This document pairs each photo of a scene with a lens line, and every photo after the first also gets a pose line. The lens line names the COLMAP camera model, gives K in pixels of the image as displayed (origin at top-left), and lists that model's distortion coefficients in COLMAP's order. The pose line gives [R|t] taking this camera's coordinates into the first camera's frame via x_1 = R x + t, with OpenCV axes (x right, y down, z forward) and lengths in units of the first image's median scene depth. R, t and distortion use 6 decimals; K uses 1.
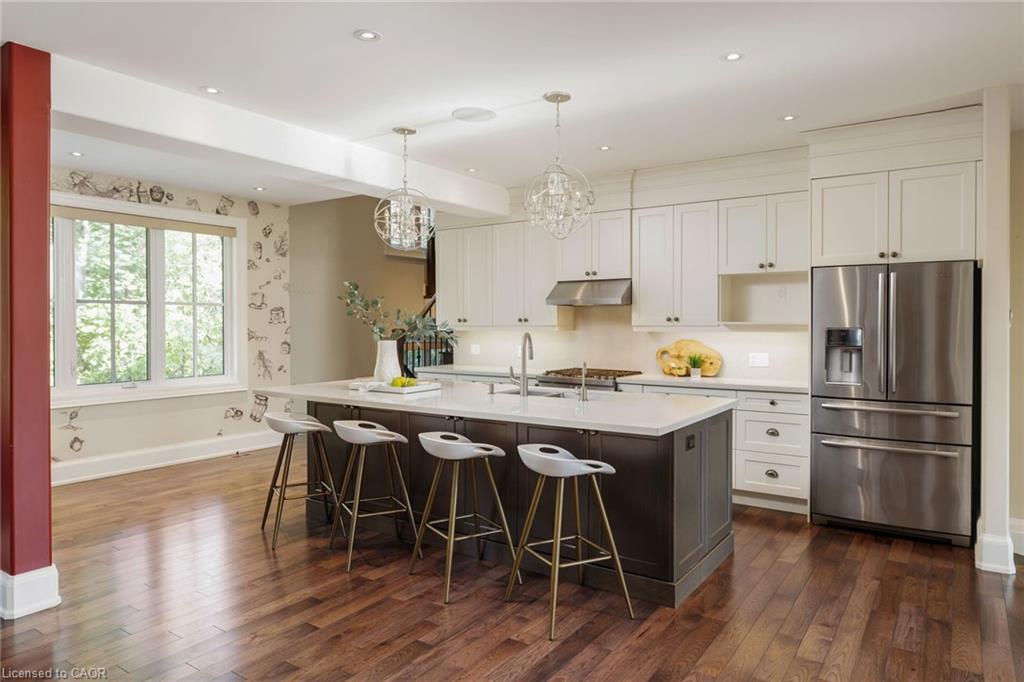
lens RADIAL K [[653.7, 0, 509.7], [0, 653.7, 330.5], [0, 0, 1]] dist [0.003942, 0.000438]
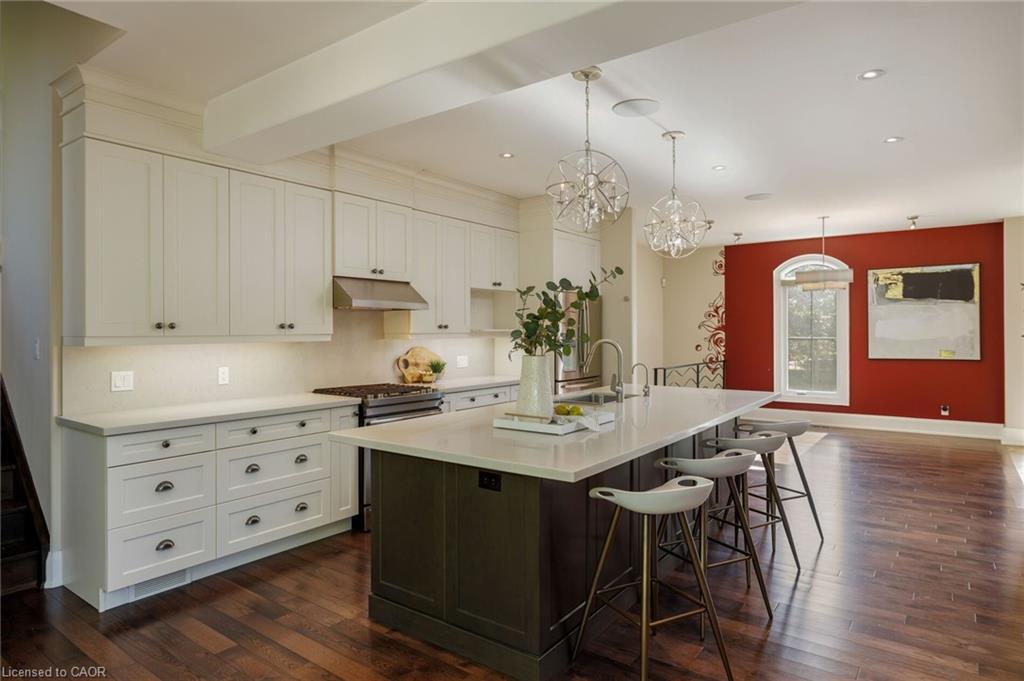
lens RADIAL K [[596.1, 0, 509.4], [0, 596.1, 330.6], [0, 0, 1]] dist [-0.000022, 0.000435]
pose [[0.026877, 0.003233, 0.999634, -0.600995], [0.018109, 0.999829, -0.003721, -0.004780], [-0.999475, 0.018203, 0.026814, 0.762341]]
